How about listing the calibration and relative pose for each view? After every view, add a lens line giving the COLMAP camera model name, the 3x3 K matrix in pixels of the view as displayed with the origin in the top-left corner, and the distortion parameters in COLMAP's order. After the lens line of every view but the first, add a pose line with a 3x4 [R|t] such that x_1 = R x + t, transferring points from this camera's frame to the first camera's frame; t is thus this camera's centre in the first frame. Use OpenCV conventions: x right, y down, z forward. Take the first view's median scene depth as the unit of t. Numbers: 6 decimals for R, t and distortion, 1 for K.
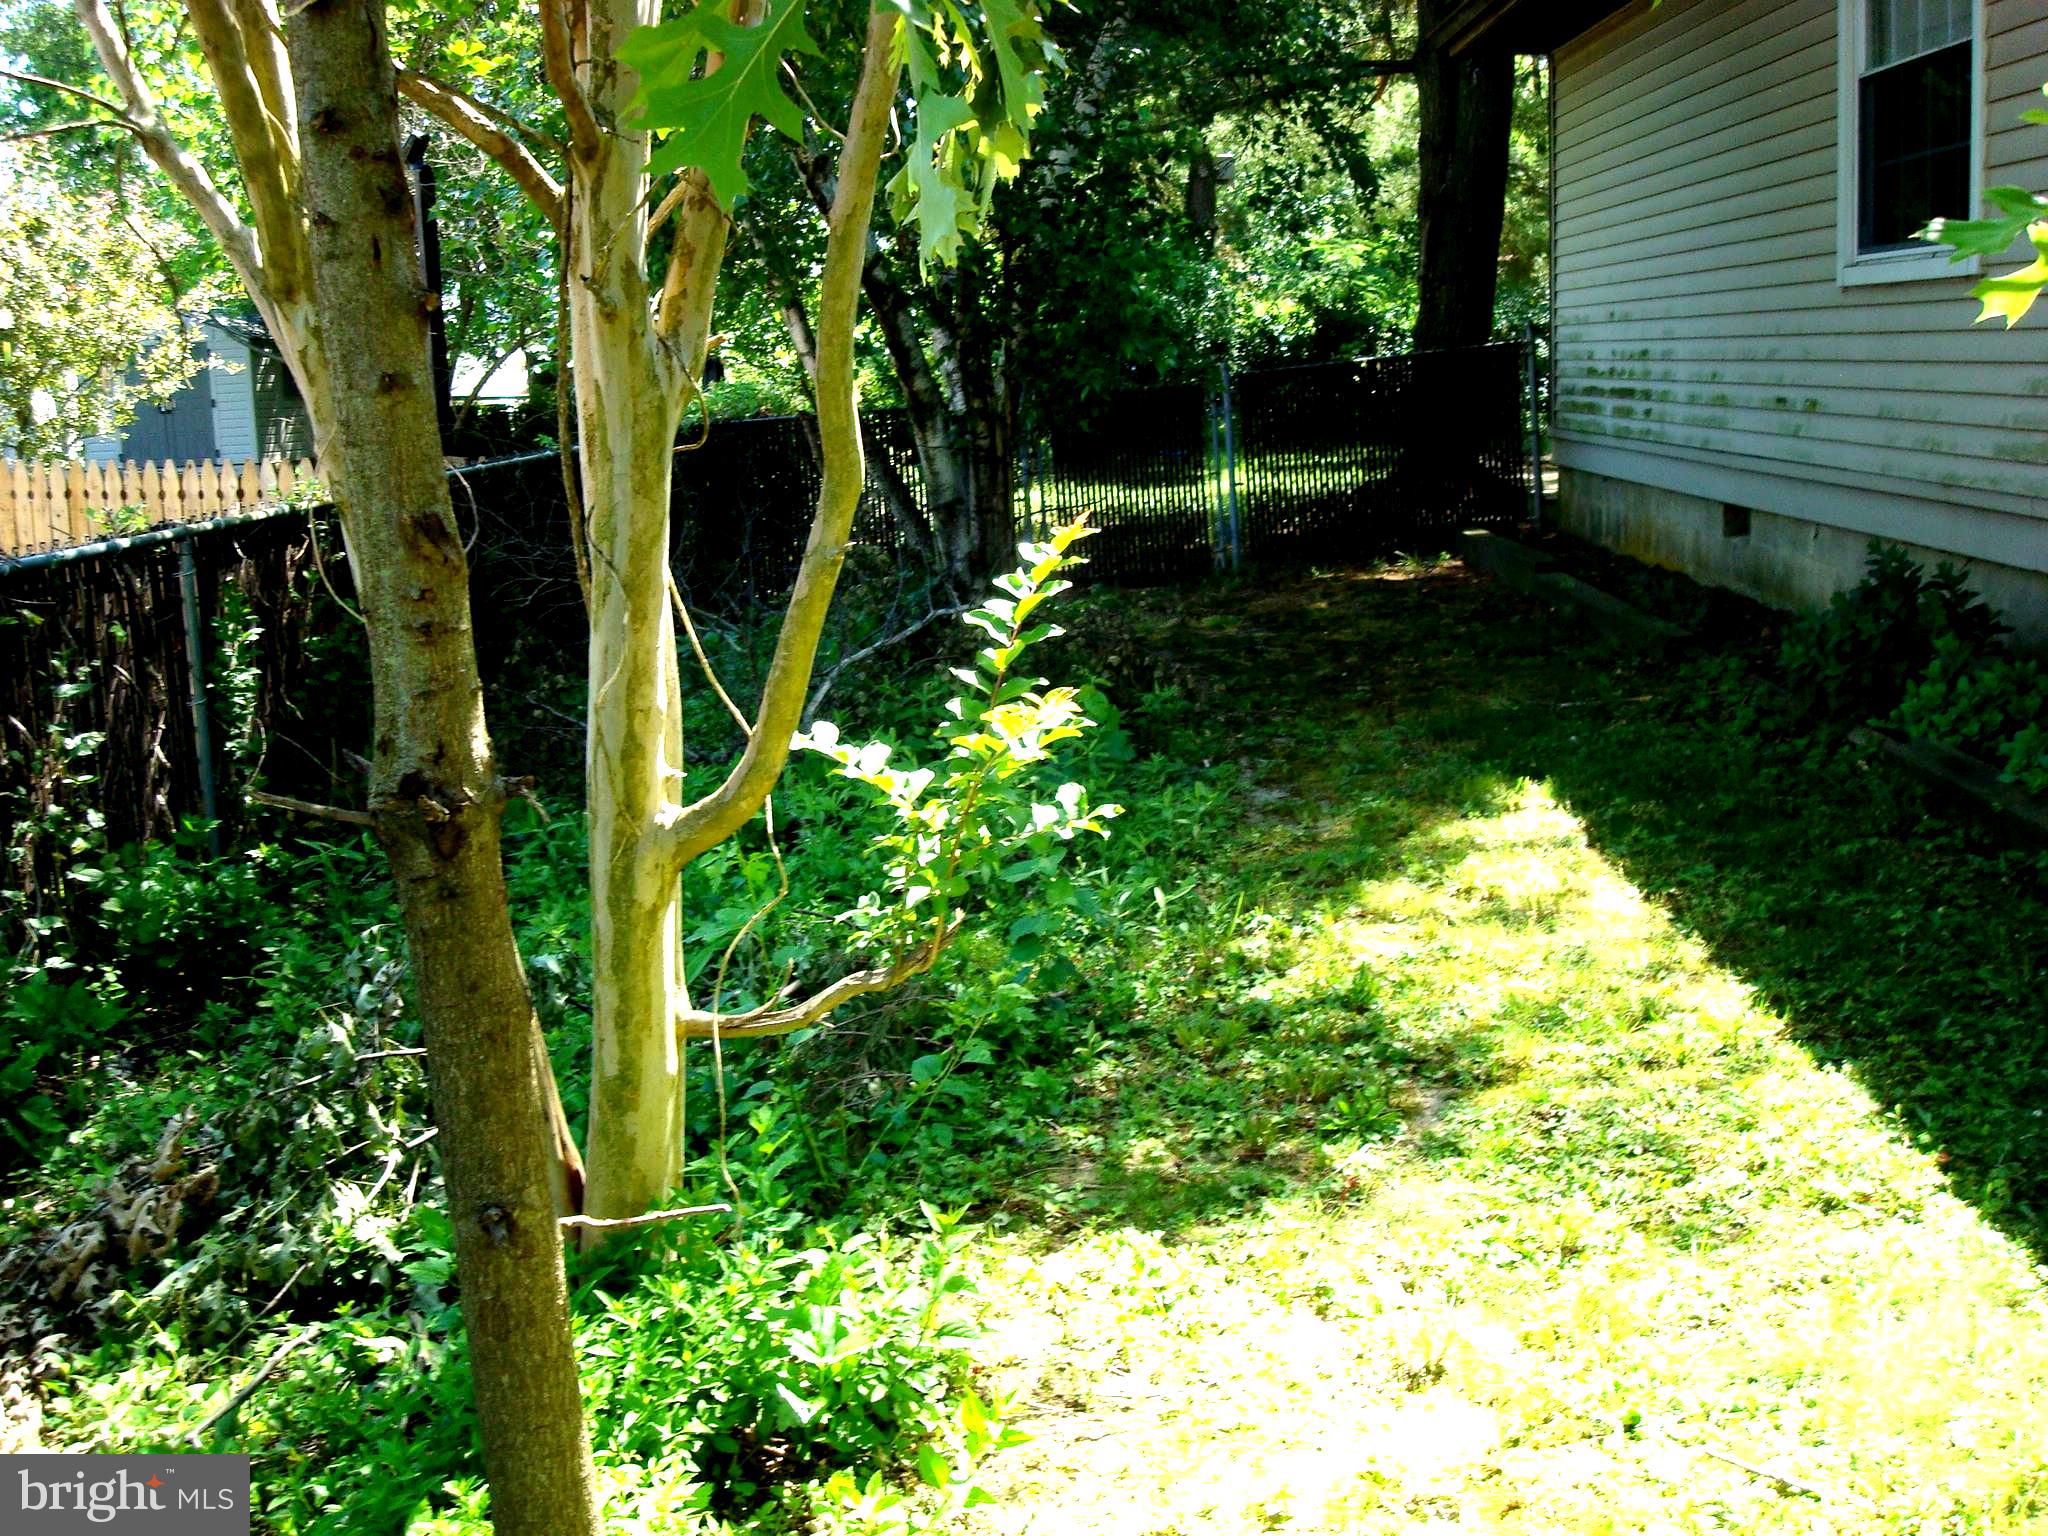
lens RADIAL K [[2128.4, 0, 1024.0], [0, 2128.4, 768.0], [0, 0, 1]] dist [-0.065966, -0.110846]
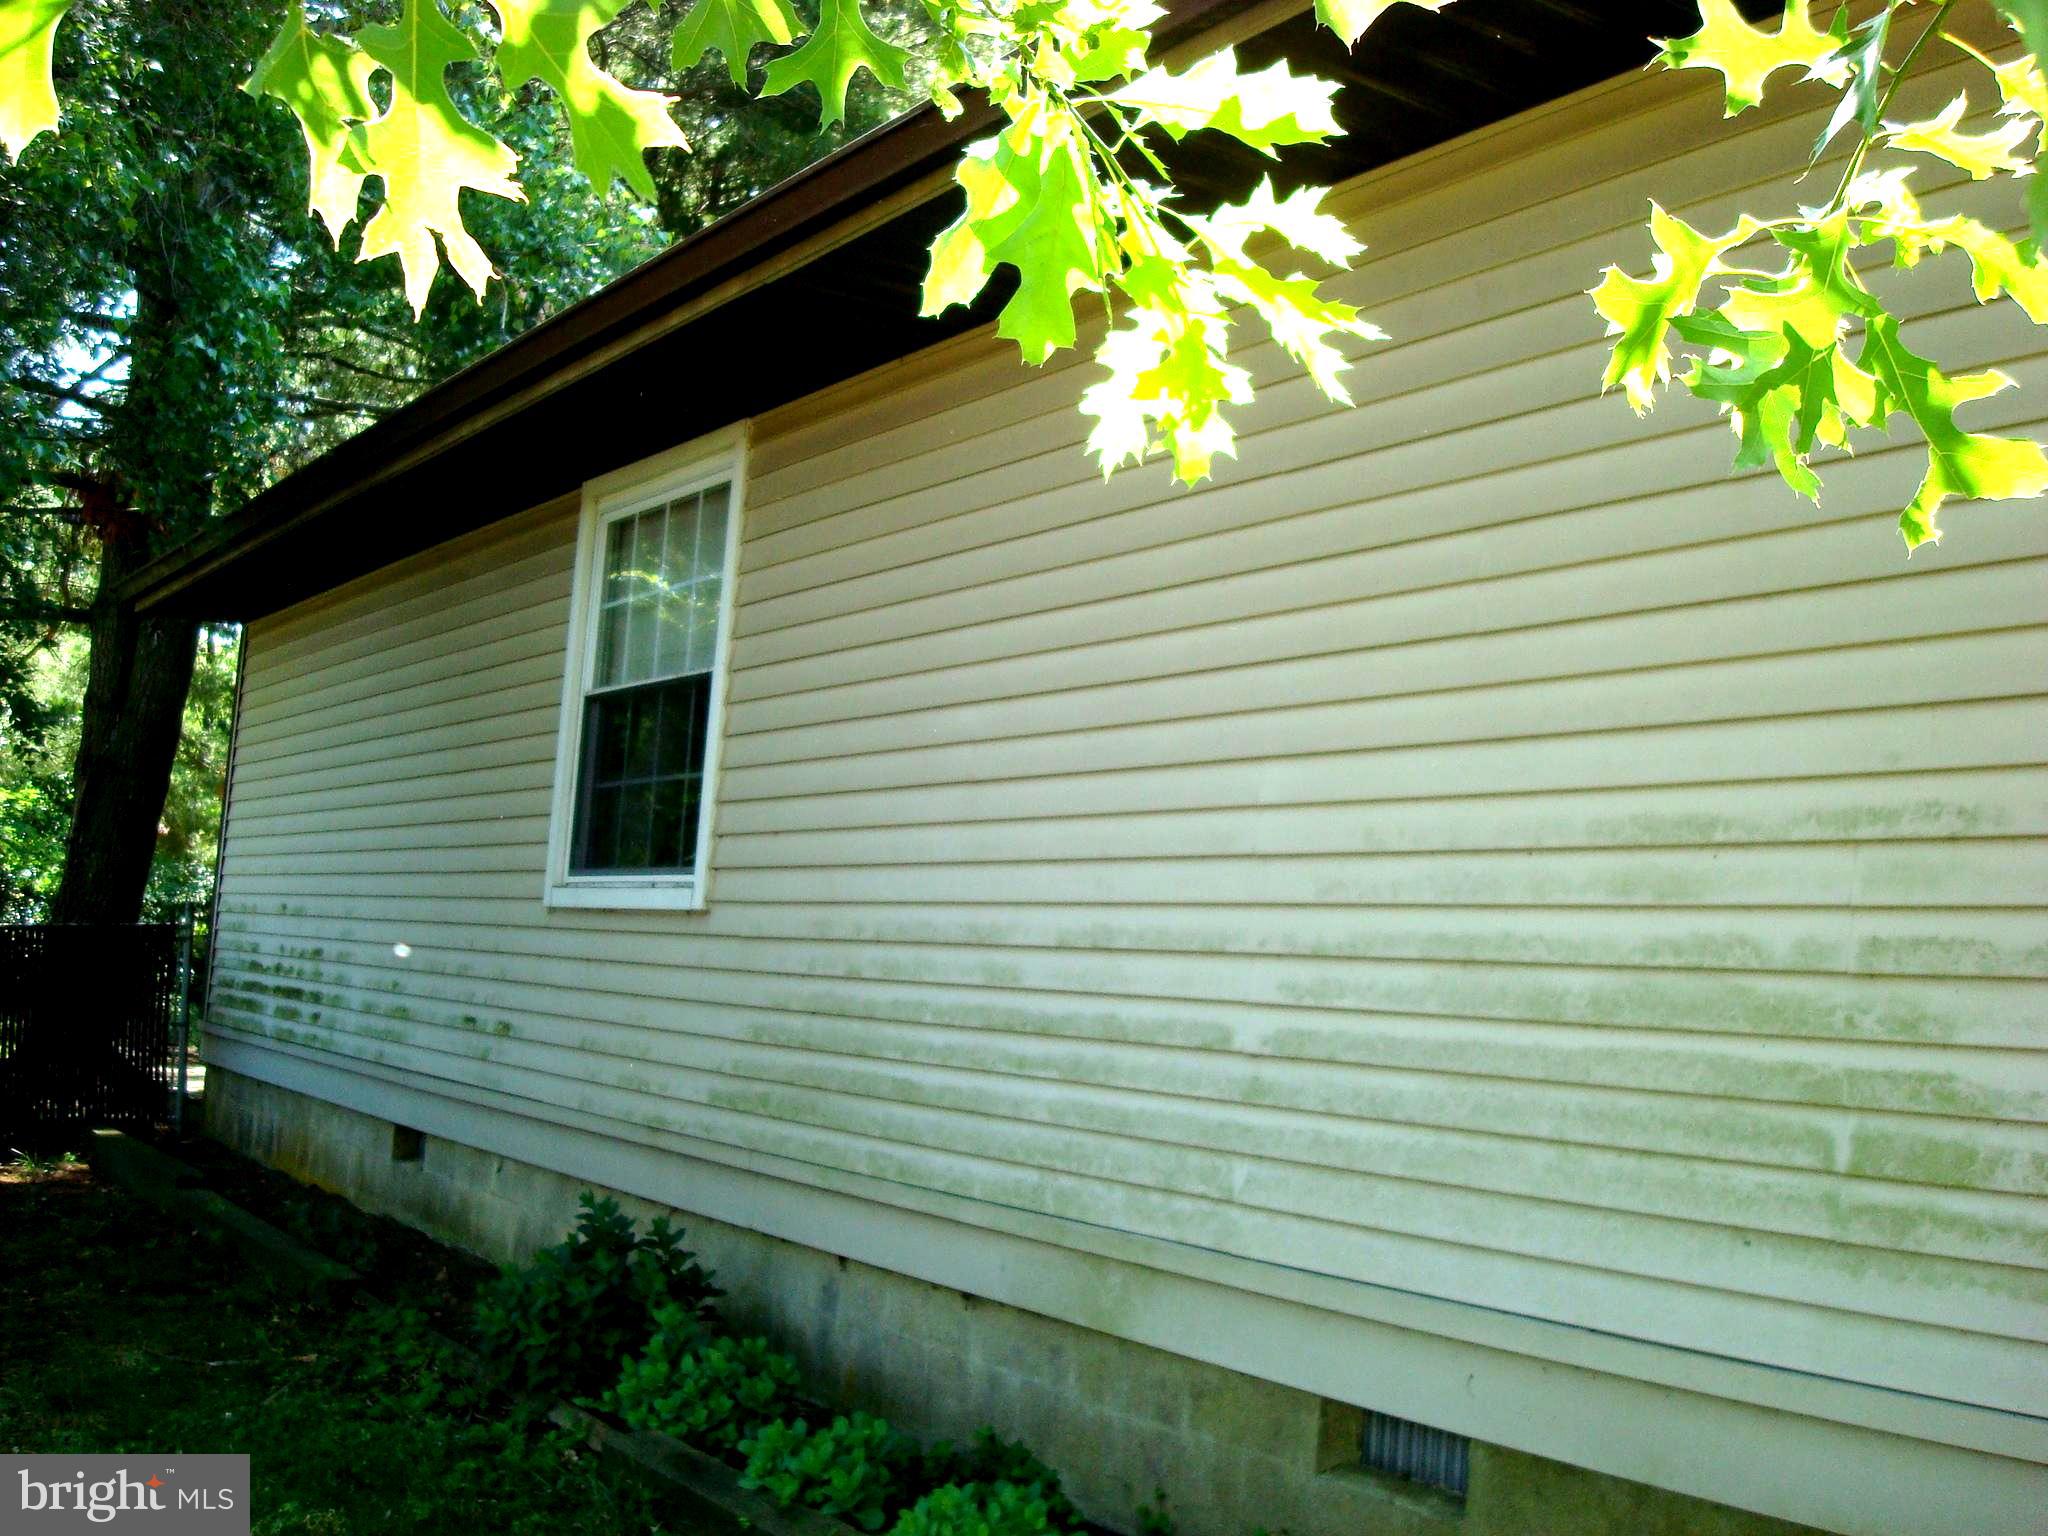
lens RADIAL K [[2128.4, 0, 1024.0], [0, 2128.4, 768.0], [0, 0, 1]] dist [-0.065966, -0.110846]
pose [[0.809444, 0.151174, 0.567403, 0.011394], [0.011371, 0.962075, -0.272549, -0.026779], [-0.587087, 0.227065, 0.777027, 0.112842]]
